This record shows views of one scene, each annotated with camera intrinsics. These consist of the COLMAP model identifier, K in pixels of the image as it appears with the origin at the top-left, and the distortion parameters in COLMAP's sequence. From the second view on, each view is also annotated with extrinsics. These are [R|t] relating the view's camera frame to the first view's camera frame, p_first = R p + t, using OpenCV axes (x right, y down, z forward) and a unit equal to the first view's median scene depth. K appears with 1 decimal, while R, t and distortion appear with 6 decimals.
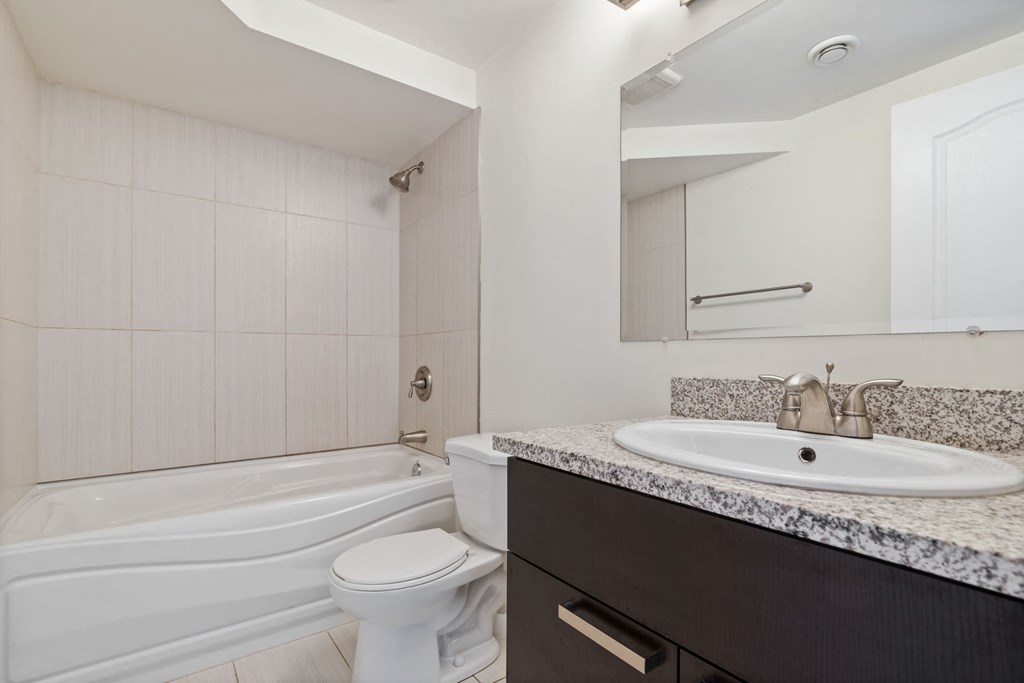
lens RADIAL K [[475.1, 0, 508.4], [0, 475.1, 337.8], [0, 0, 1]] dist [-0.010188, 0.001250]
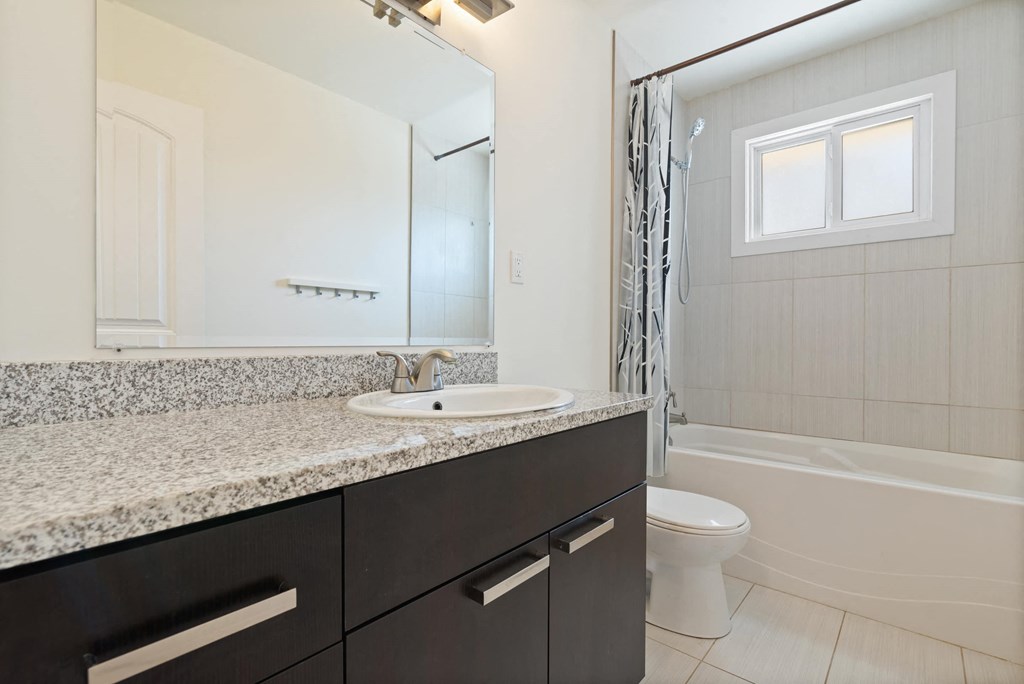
lens RADIAL K [[475.1, 0, 508.4], [0, 475.1, 338.3], [0, 0, 1]] dist [-0.010188, 0.001250]
pose [[-0.224658, -0.000908, 0.974437, -0.848524], [-0.035590, 0.999340, -0.007274, 0.058213], [-0.973788, -0.036314, -0.224542, 1.205355]]
